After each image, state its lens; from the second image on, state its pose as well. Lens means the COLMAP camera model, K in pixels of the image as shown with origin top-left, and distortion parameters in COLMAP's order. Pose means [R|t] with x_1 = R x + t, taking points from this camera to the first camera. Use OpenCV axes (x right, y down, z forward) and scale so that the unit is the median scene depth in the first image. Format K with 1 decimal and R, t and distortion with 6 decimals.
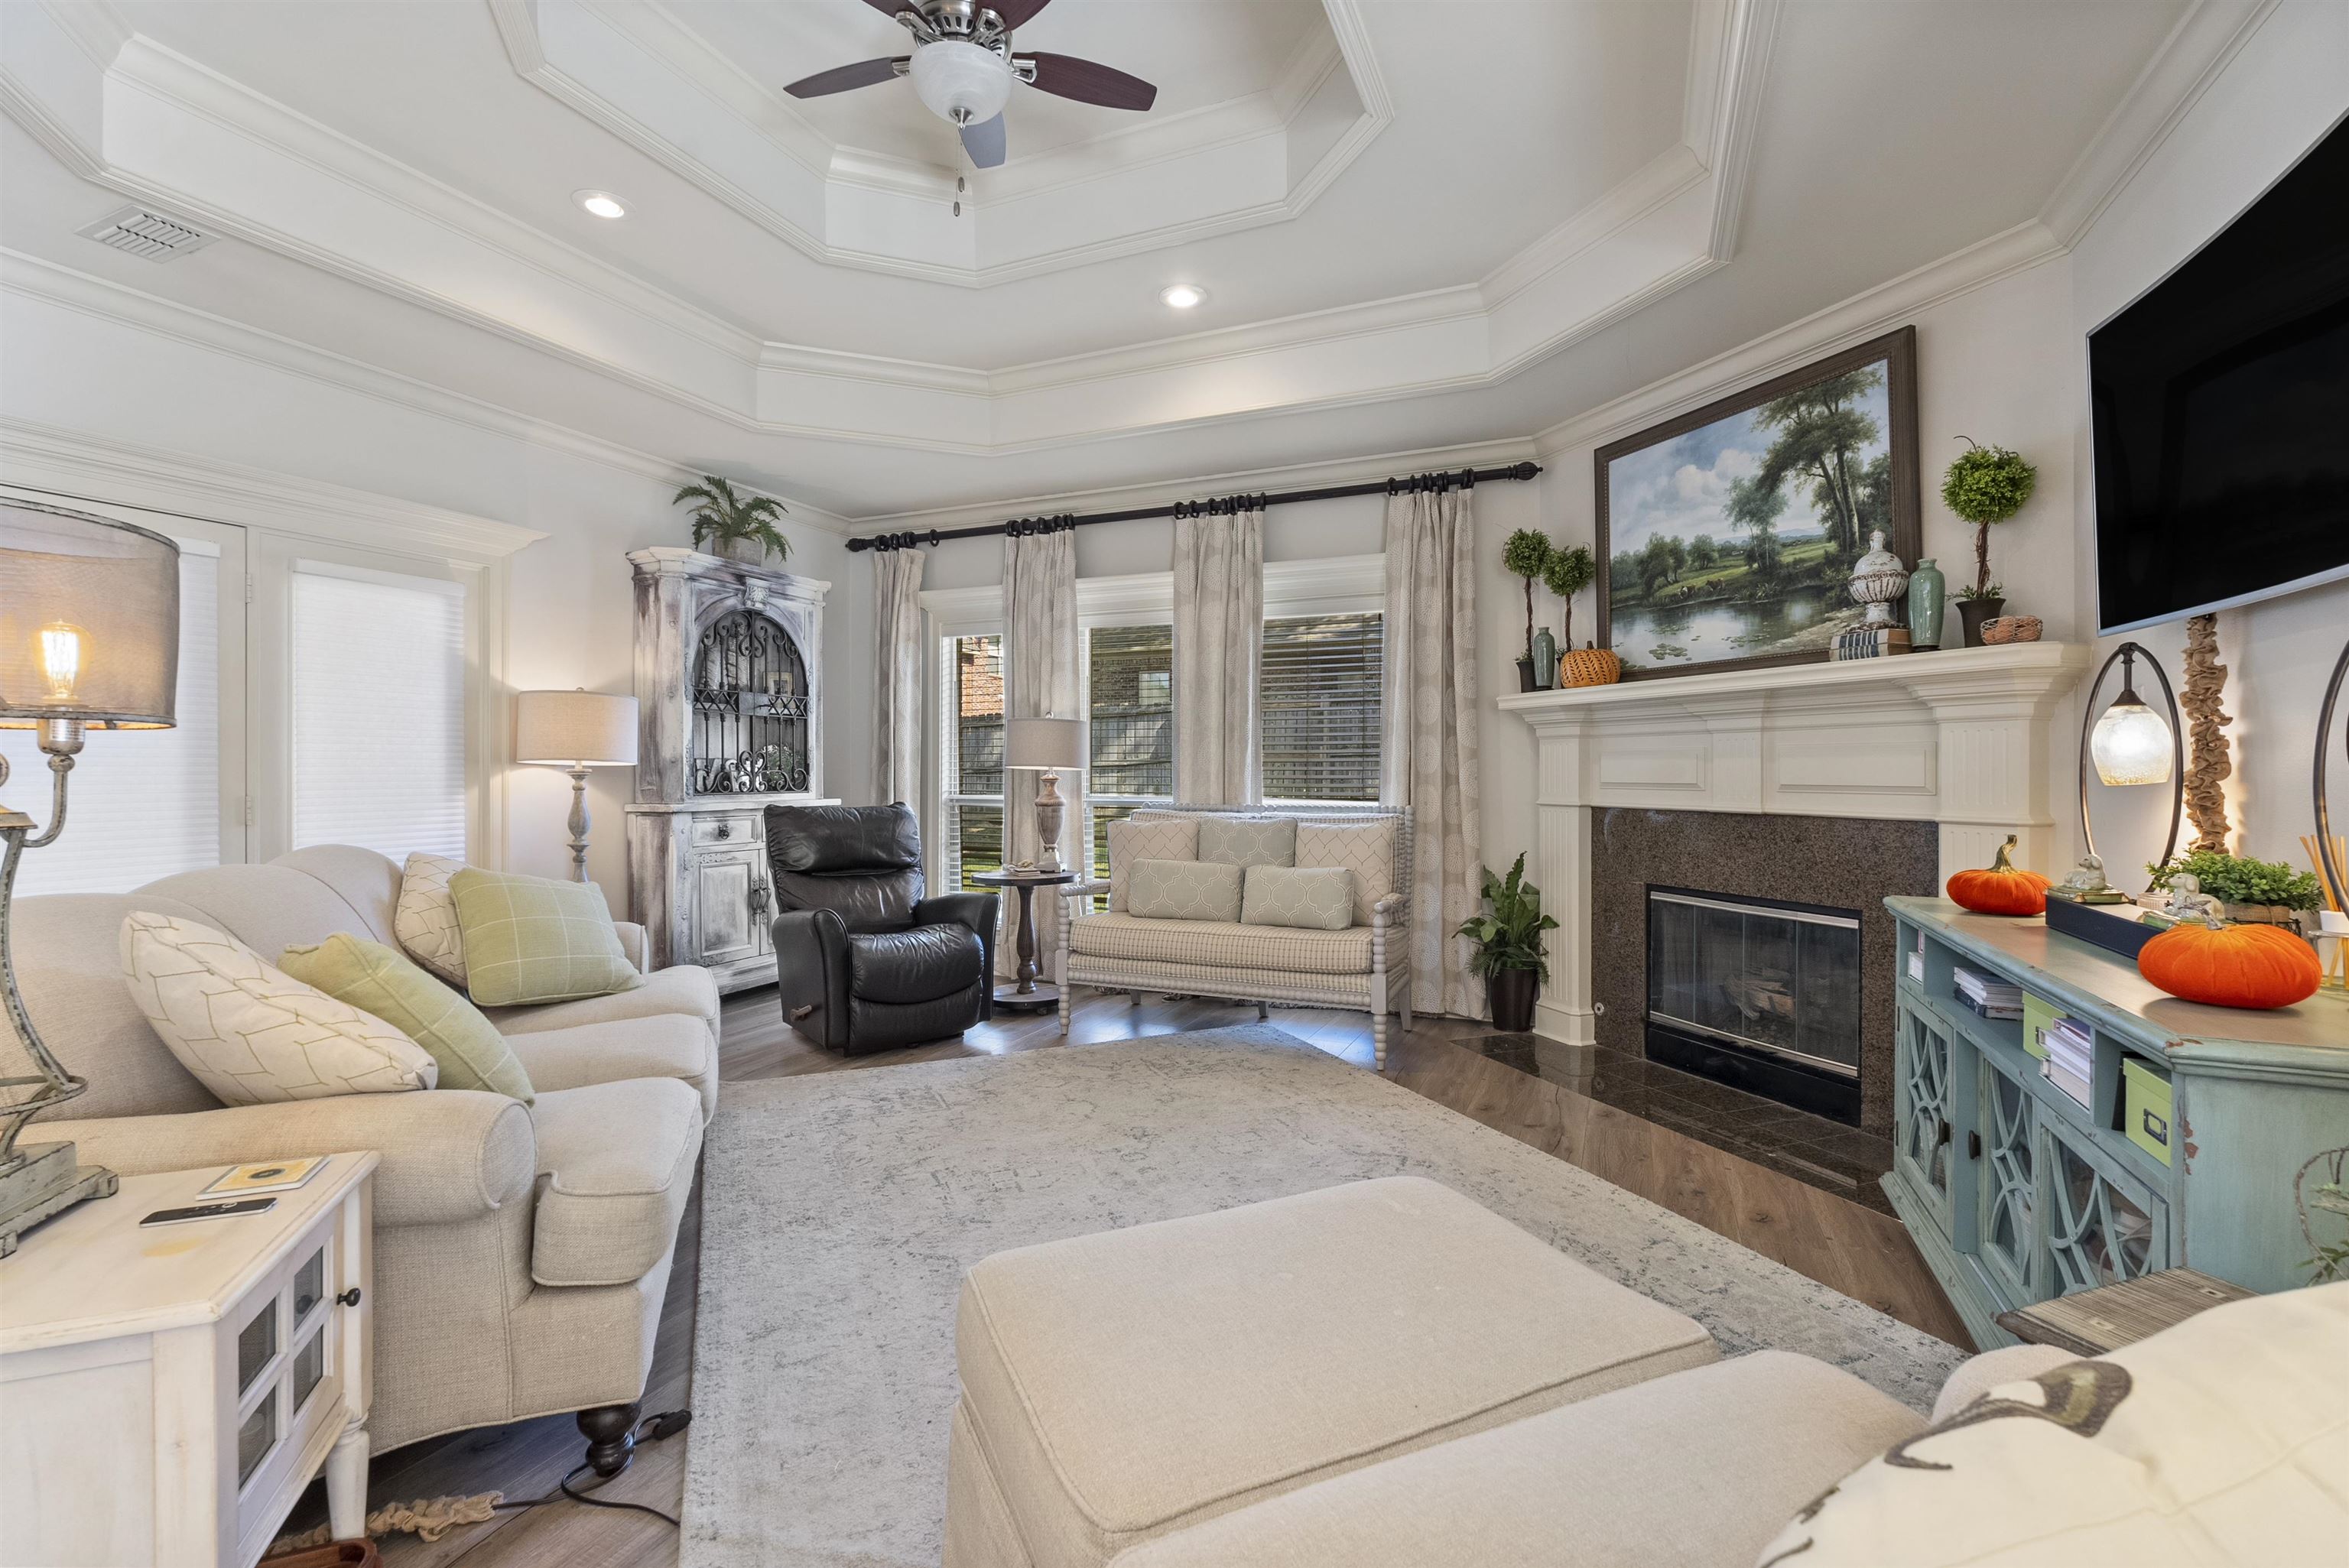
lens RADIAL K [[1035.3, 0, 1177.7], [0, 1035.3, 770.9], [0, 0, 1]] dist [-0.002503, -0.000393]
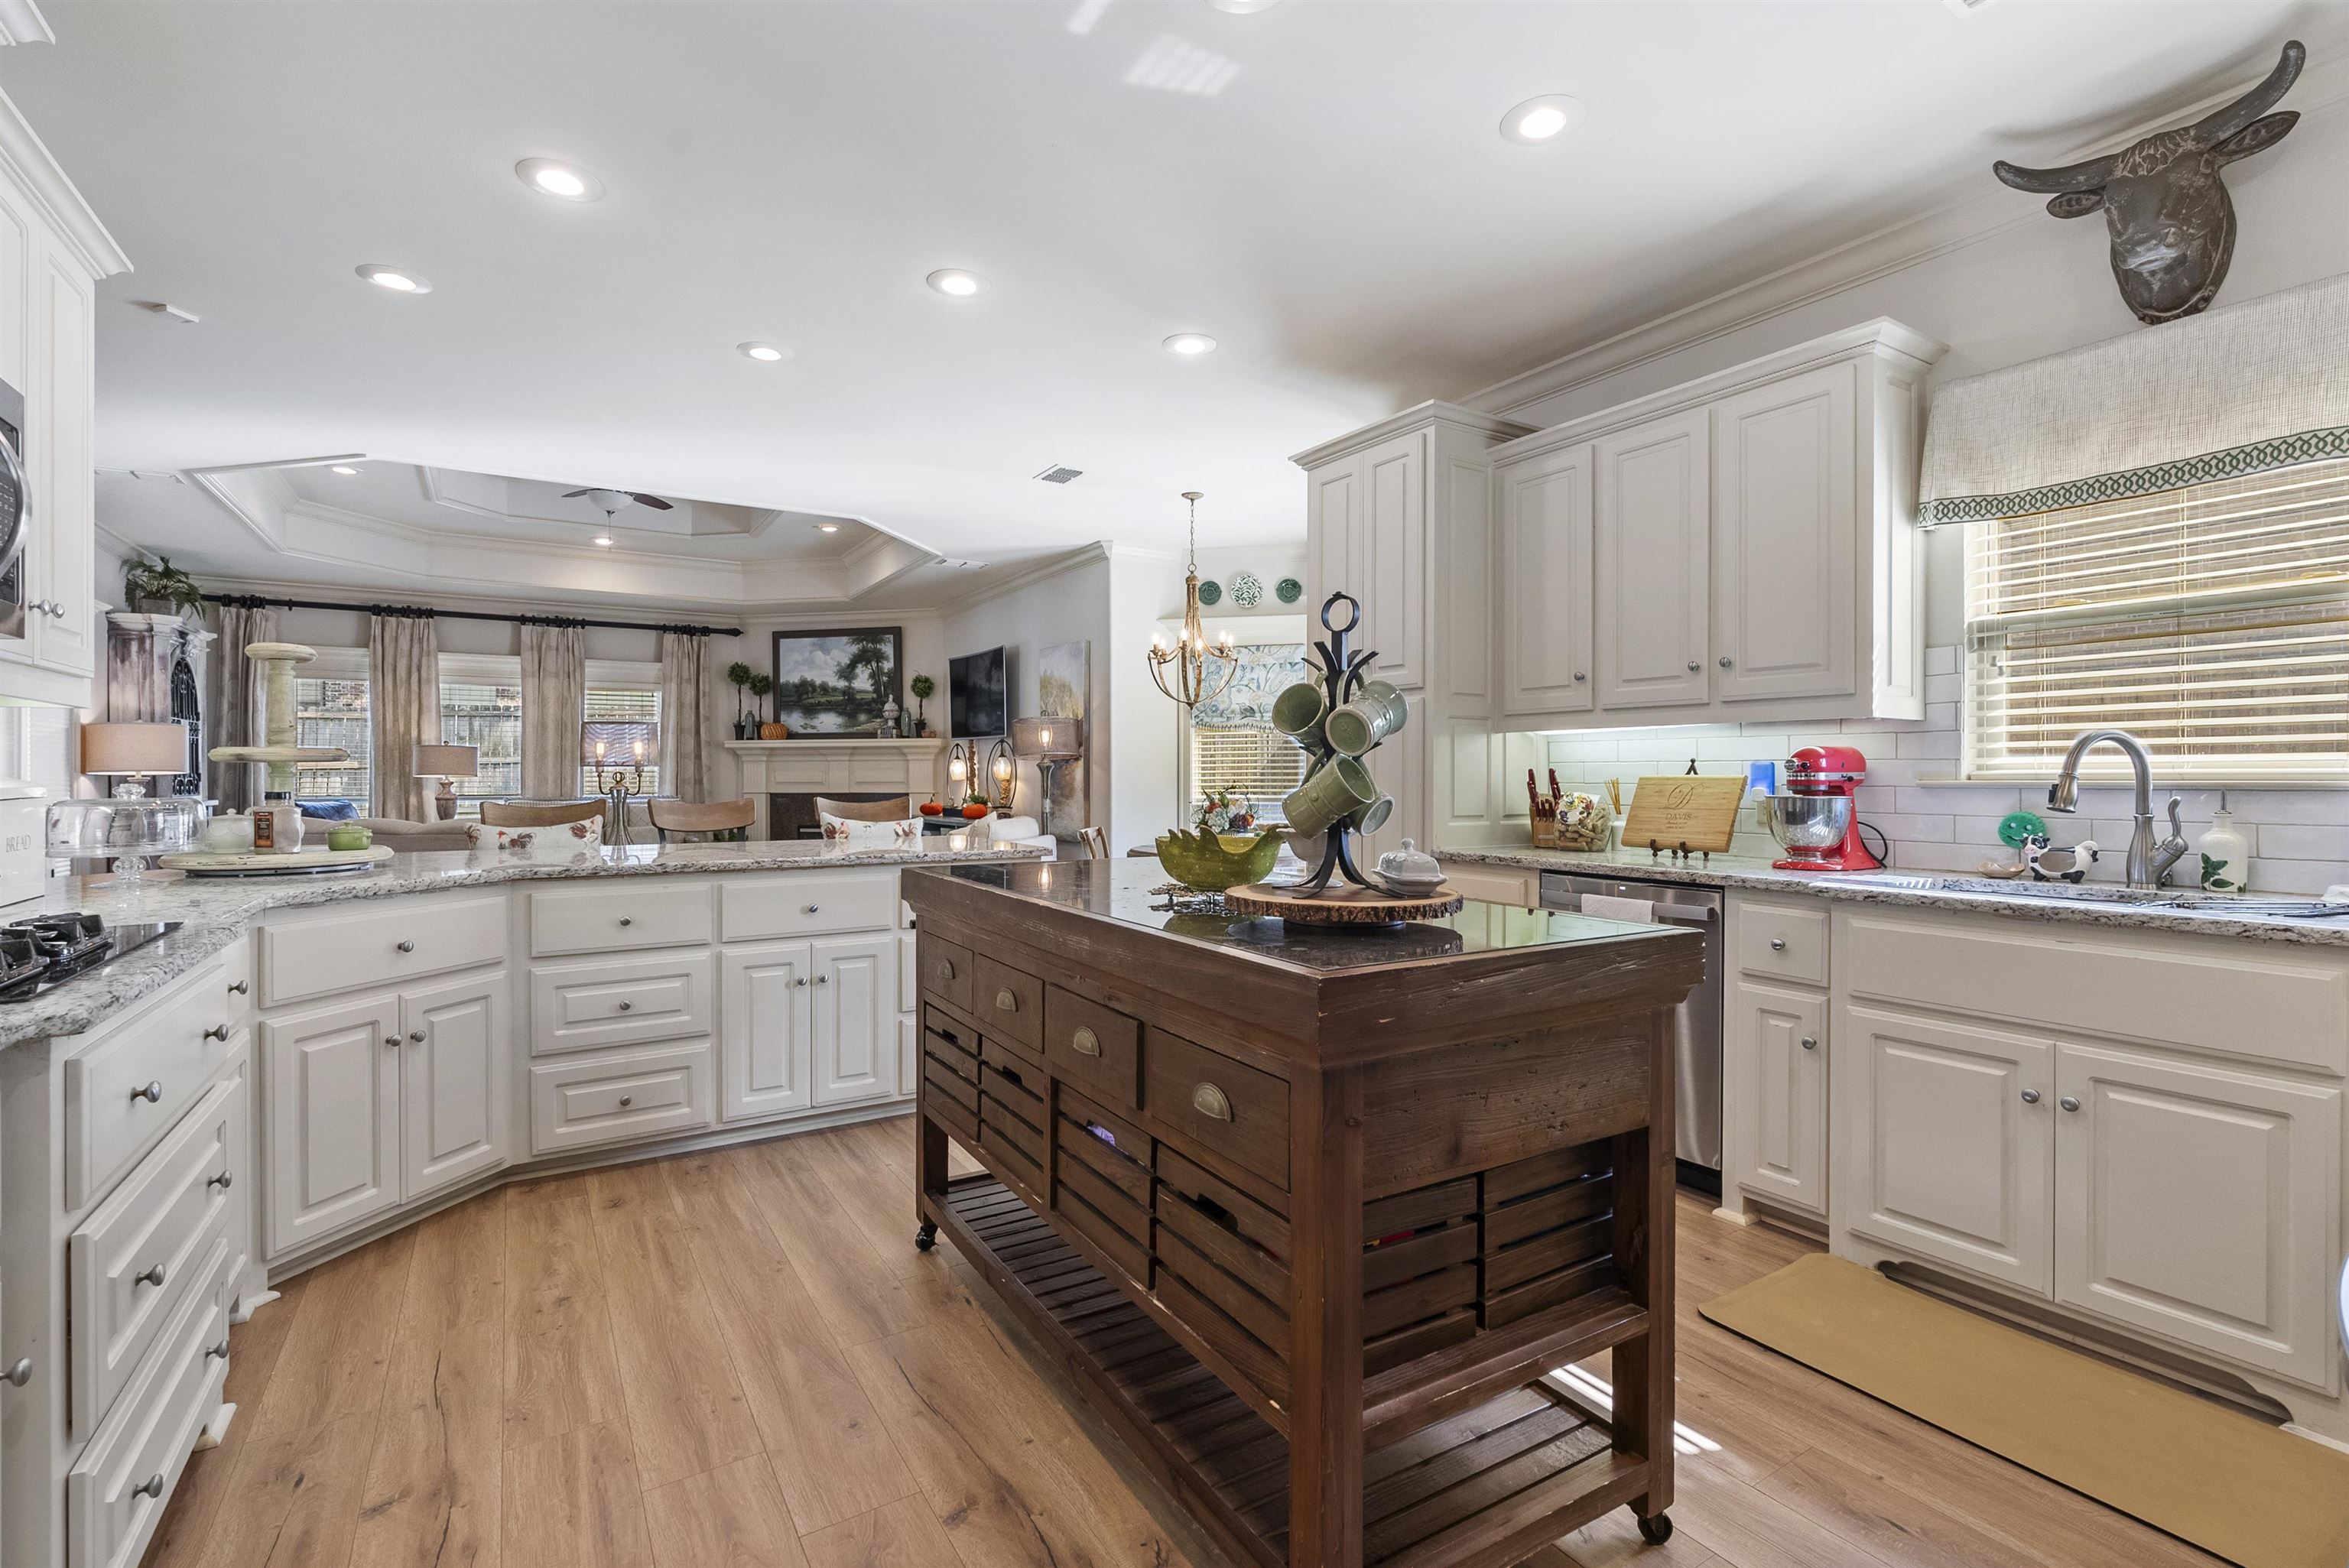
lens RADIAL K [[1071.4, 0, 1162.7], [0, 1071.4, 774.3], [0, 0, 1]] dist [-0.000825, -0.000111]
pose [[0.578231, 0.000313, 0.815873, -1.148242], [0.002822, 0.999993, -0.002383, 0.002729], [-0.815868, 0.003680, 0.578226, -1.171920]]
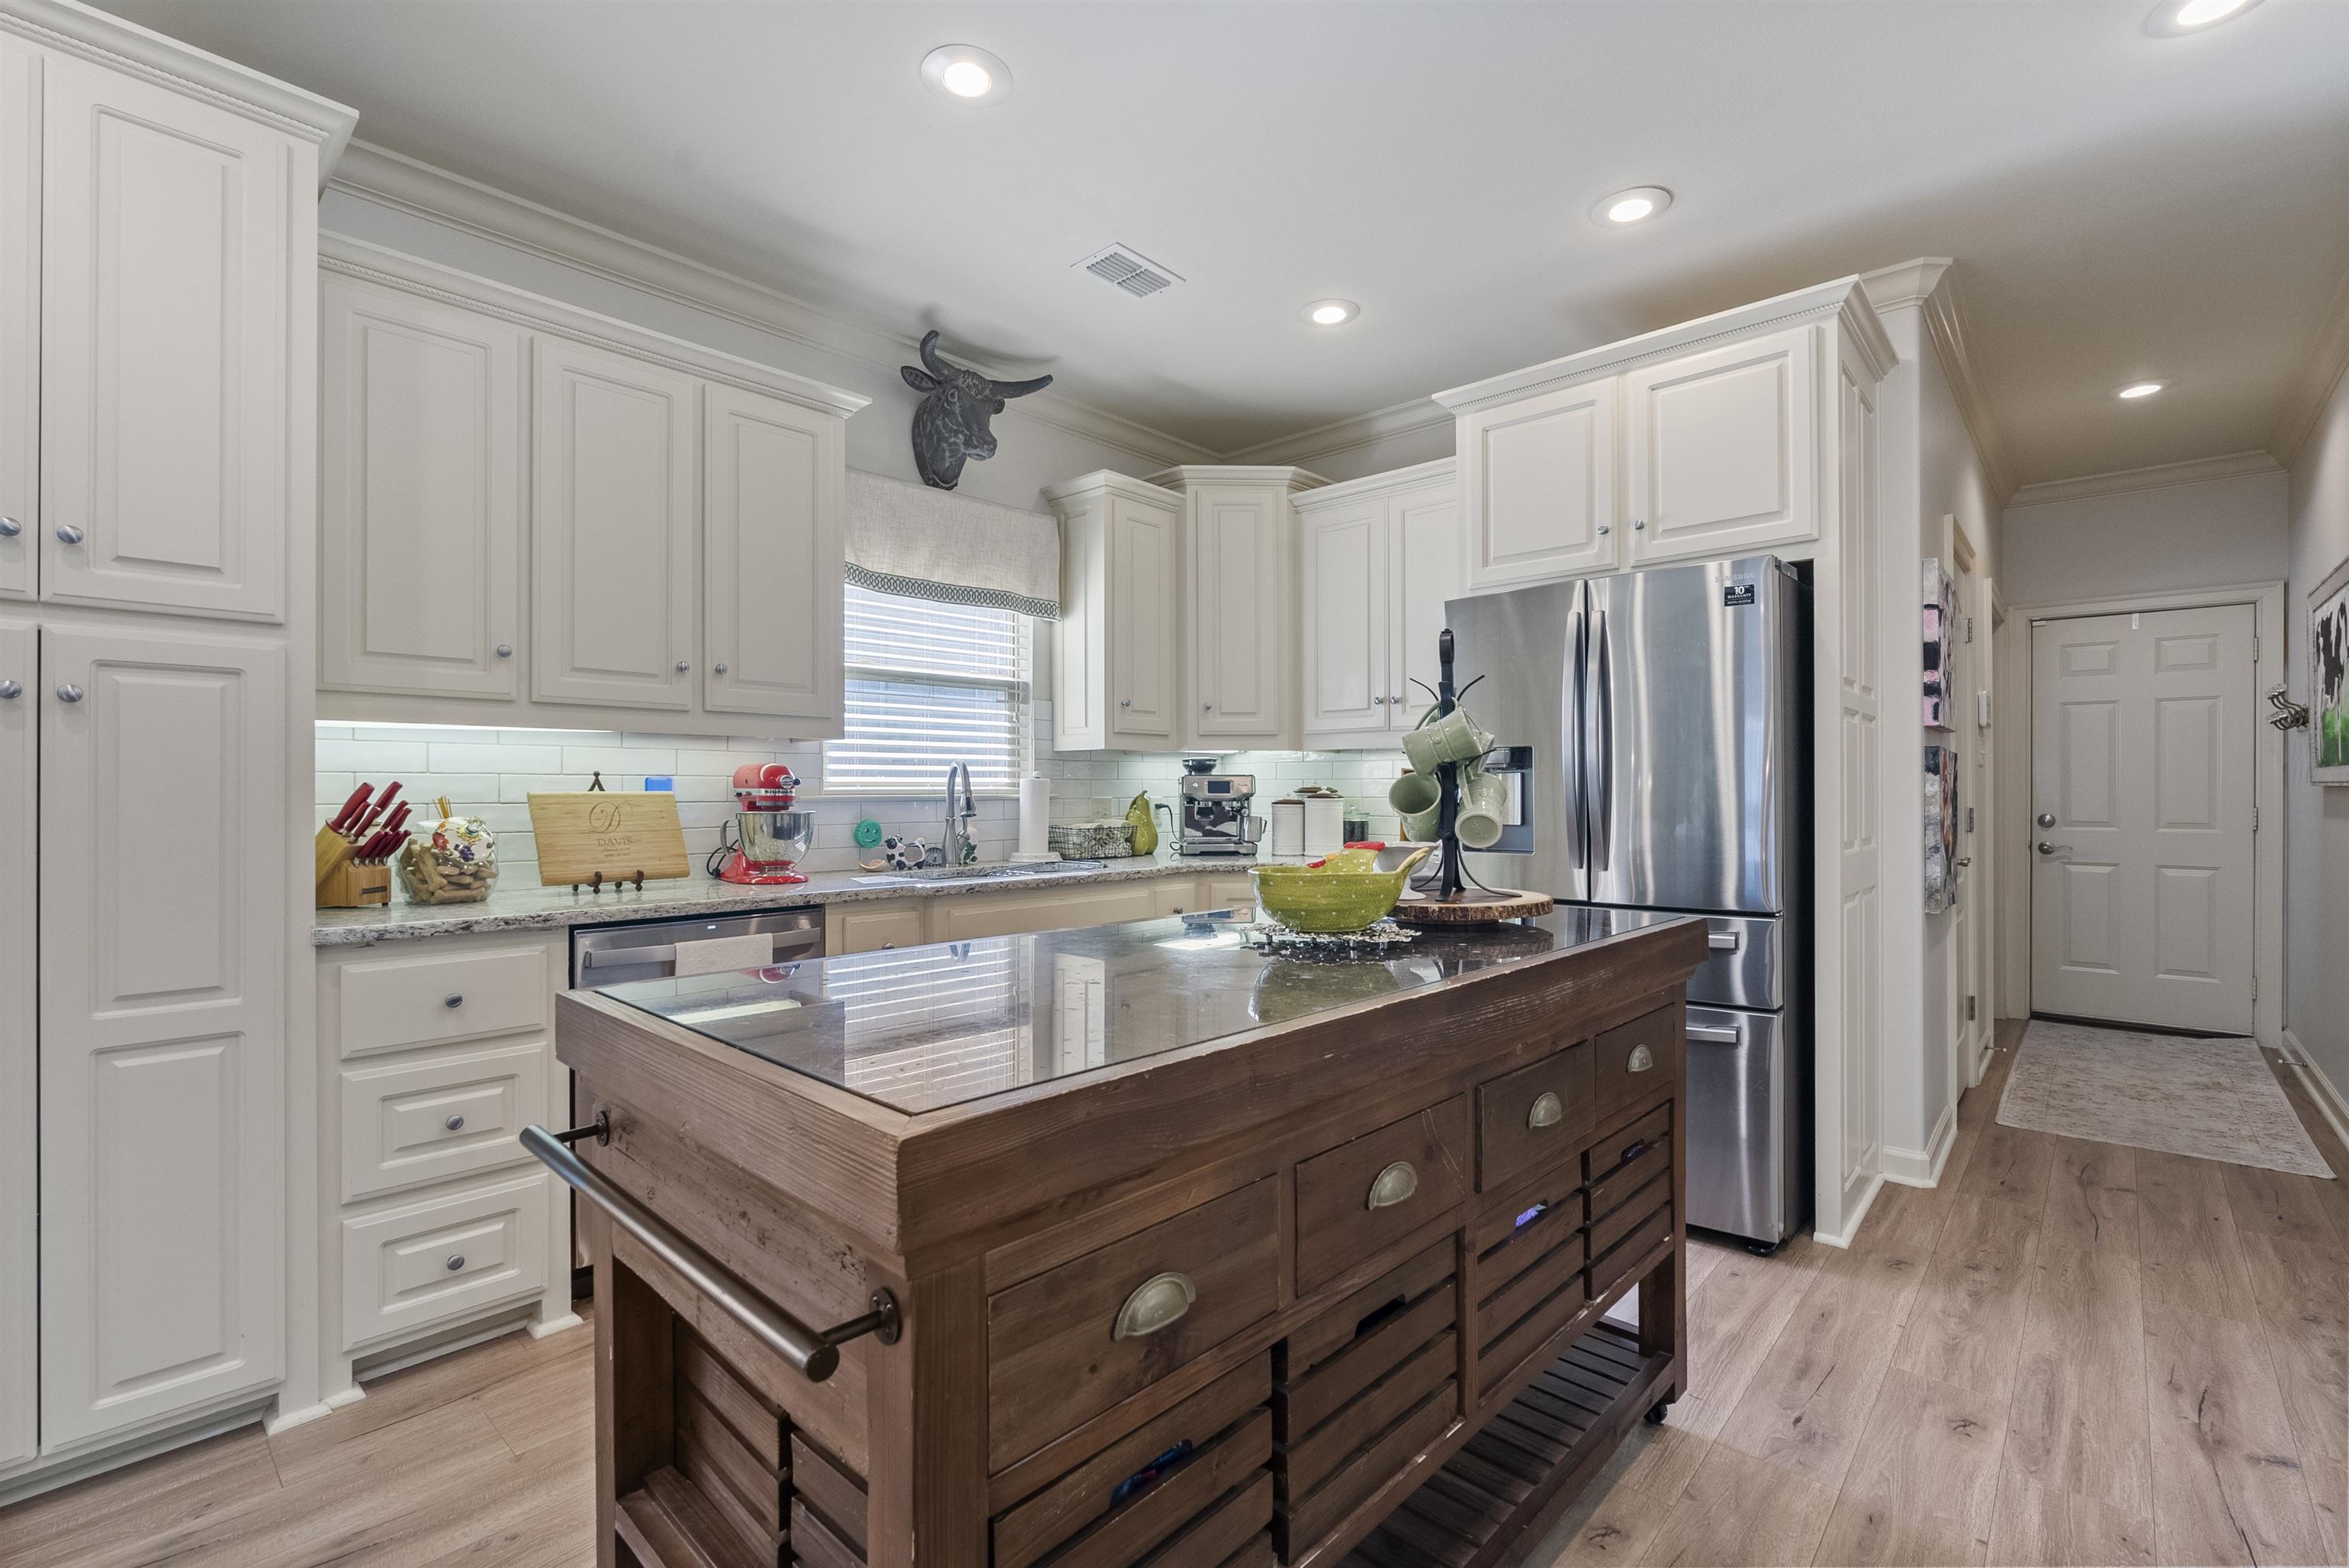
lens RADIAL K [[1025.7, 0, 1184.6], [0, 1025.7, 786.3], [0, 0, 1]] dist [-0.009354, -0.000357]
pose [[-0.945054, 0.000719, 0.326915, -0.775577], [0.000672, 1.000000, -0.000256, -0.000664], [-0.326915, -0.000022, -0.945054, -0.473719]]
